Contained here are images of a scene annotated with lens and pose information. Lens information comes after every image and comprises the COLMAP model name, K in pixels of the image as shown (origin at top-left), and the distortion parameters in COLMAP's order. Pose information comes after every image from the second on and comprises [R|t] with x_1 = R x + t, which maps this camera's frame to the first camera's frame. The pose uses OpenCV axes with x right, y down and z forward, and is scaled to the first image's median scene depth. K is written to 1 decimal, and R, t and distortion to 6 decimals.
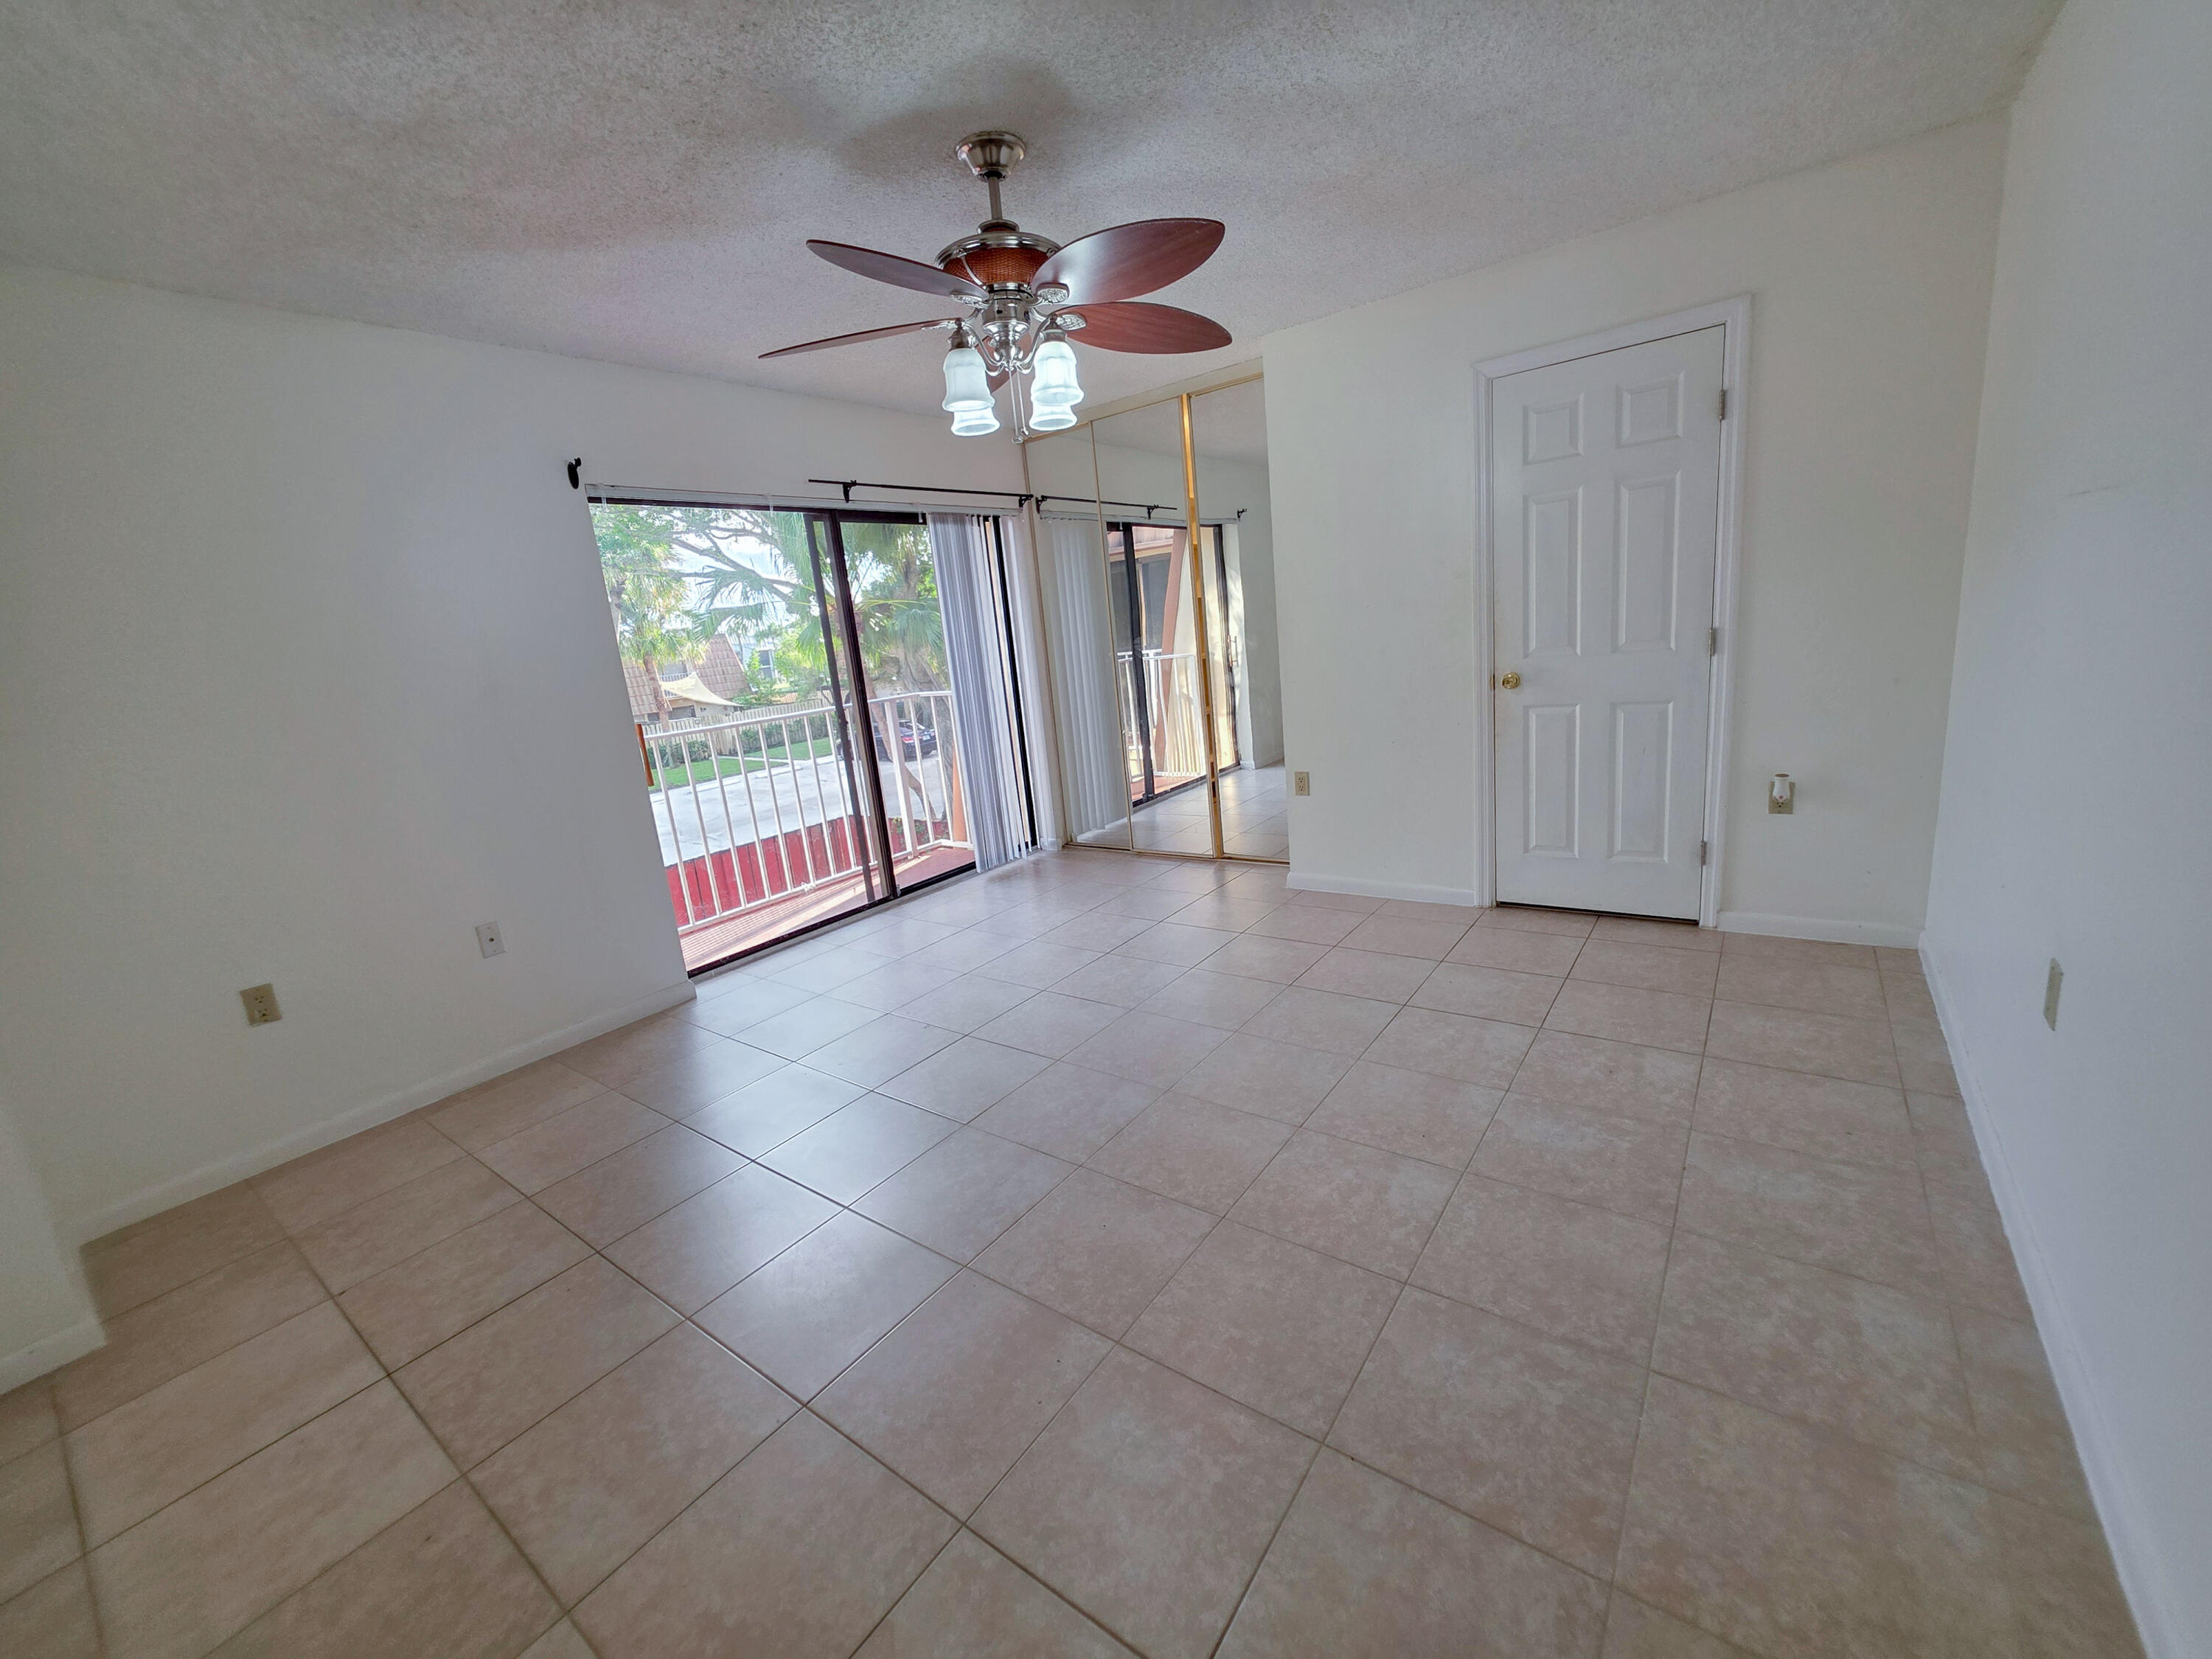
lens RADIAL K [[887.8, 0, 1106.0], [0, 887.8, 829.5], [0, 0, 1]] dist [0.001022, -0.000132]
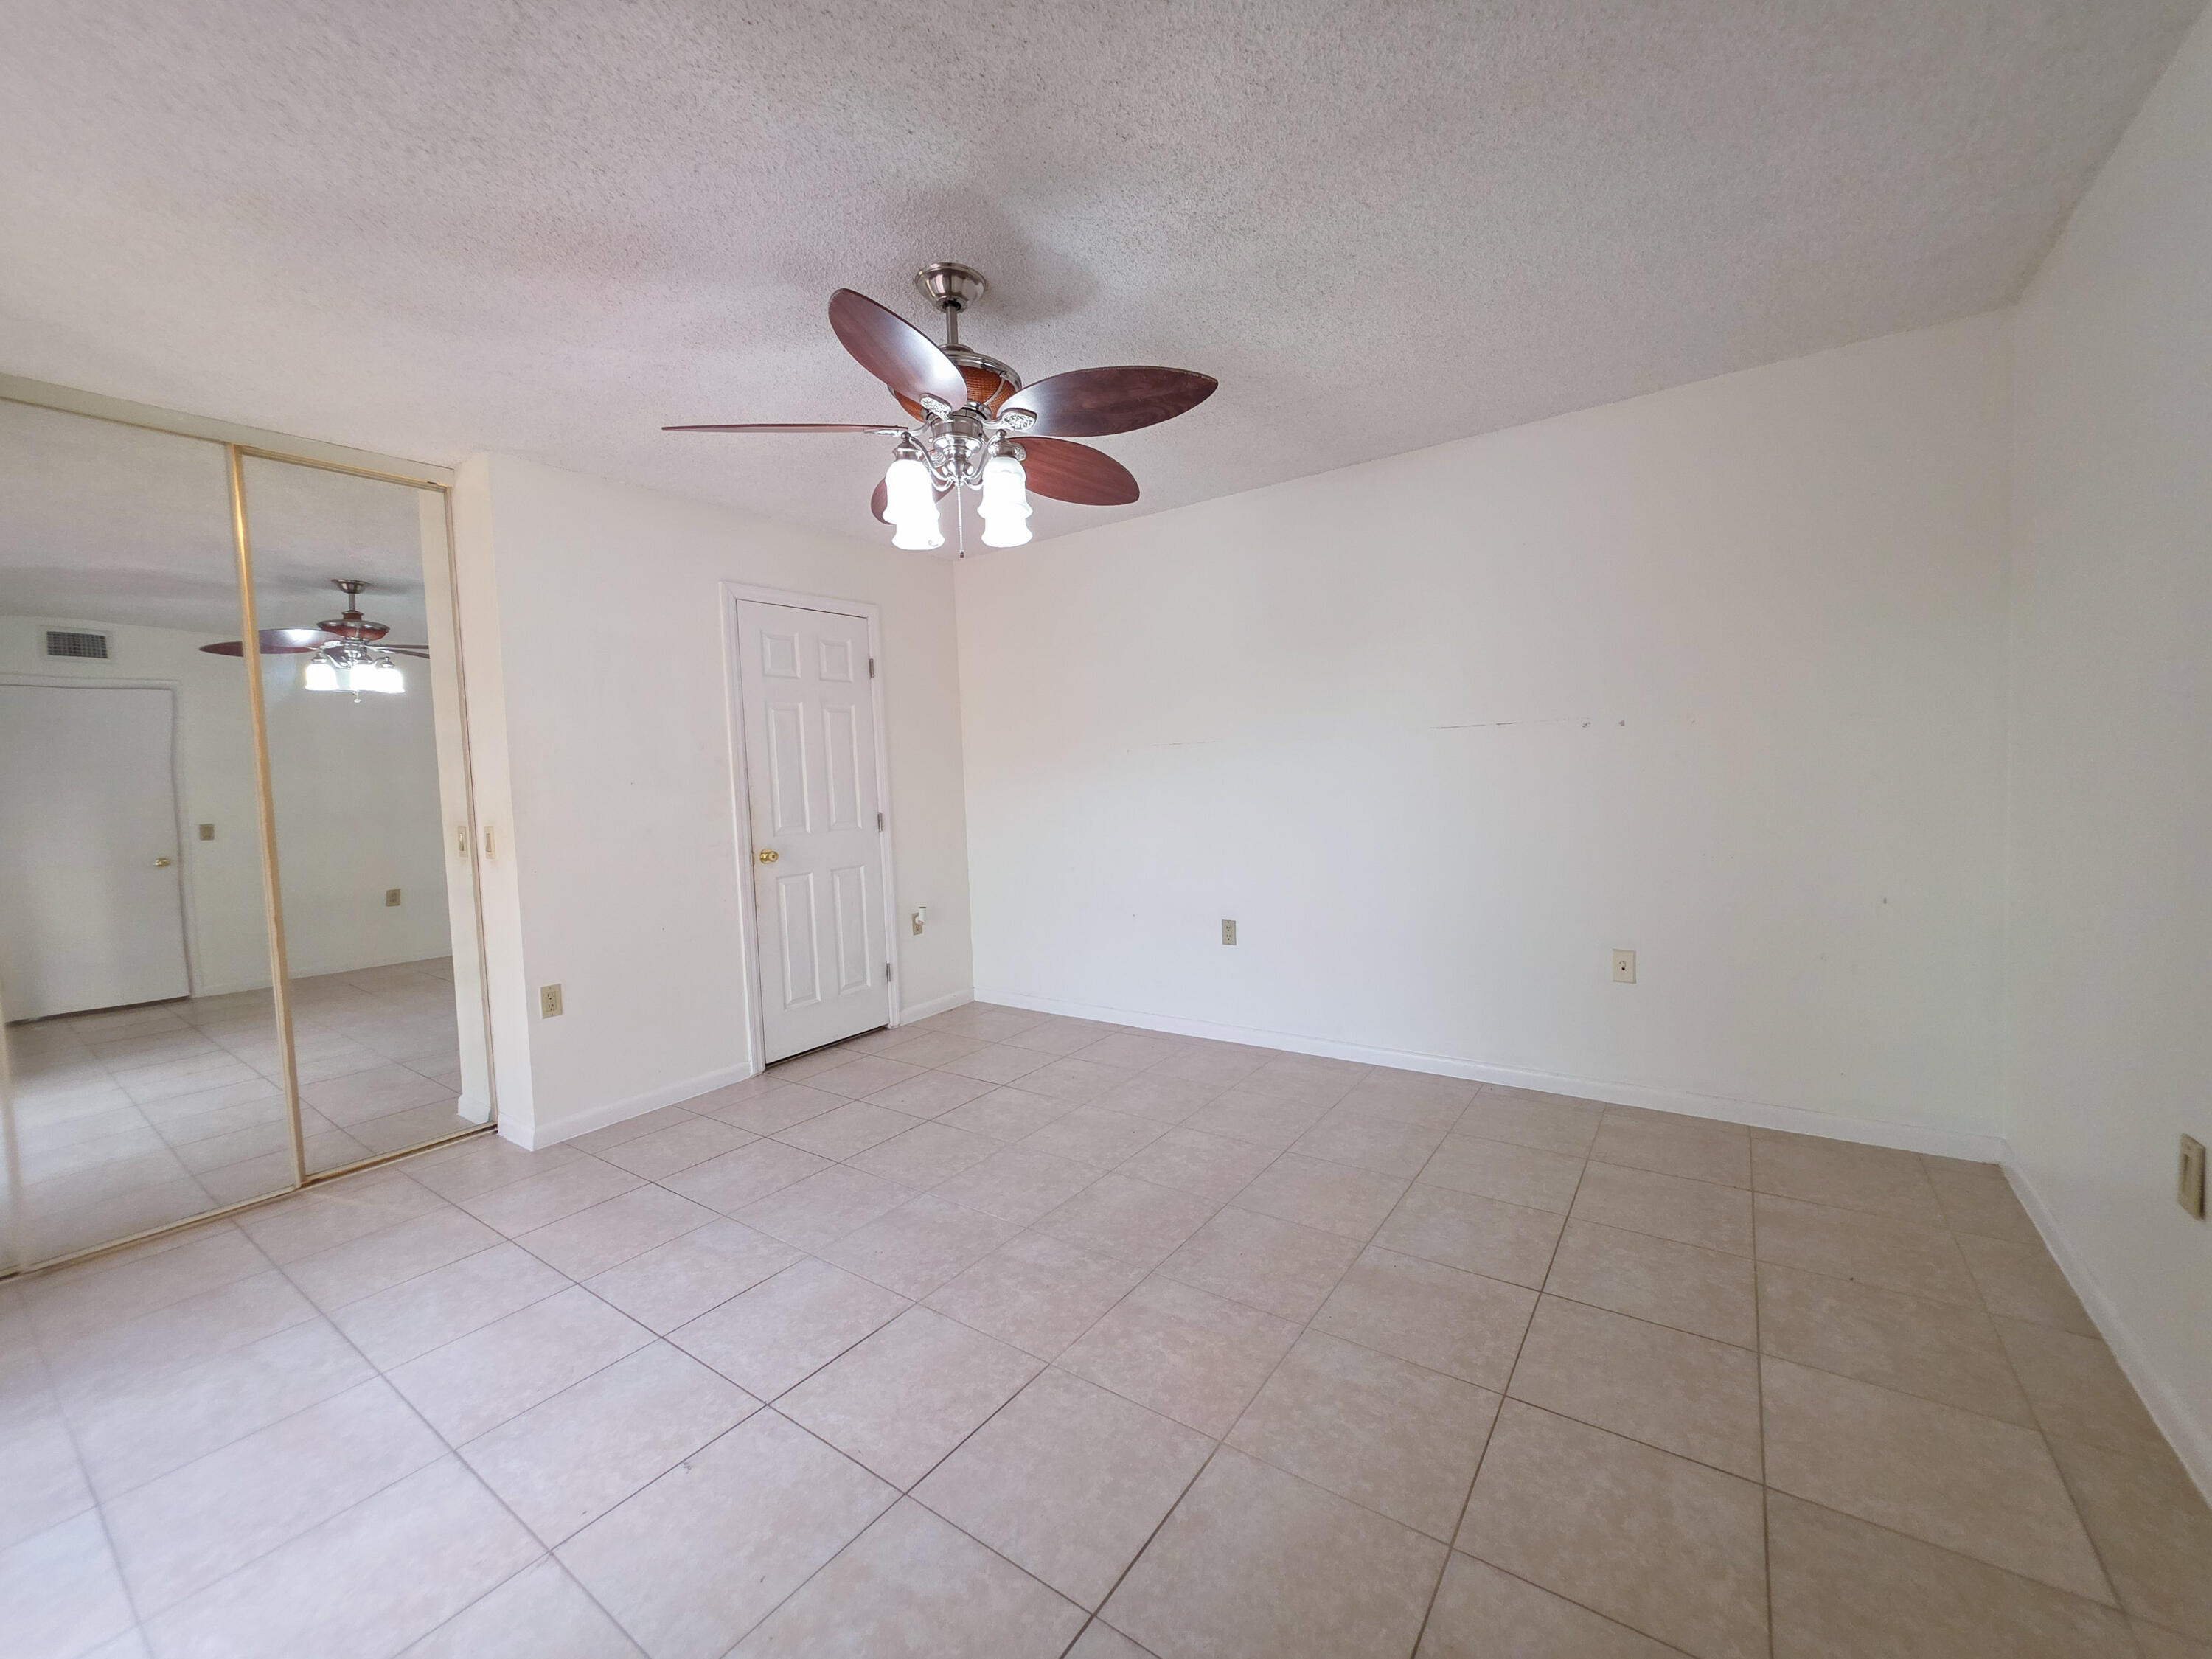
lens RADIAL K [[874.8, 0, 1106.0], [0, 874.8, 829.5], [0, 0, 1]] dist [0.001303, 0.000174]
pose [[-0.013189, 0.035873, 0.999269, -0.747593], [0.266115, 0.963440, -0.031074, -0.058667], [-0.963851, 0.265511, -0.022253, 0.687057]]
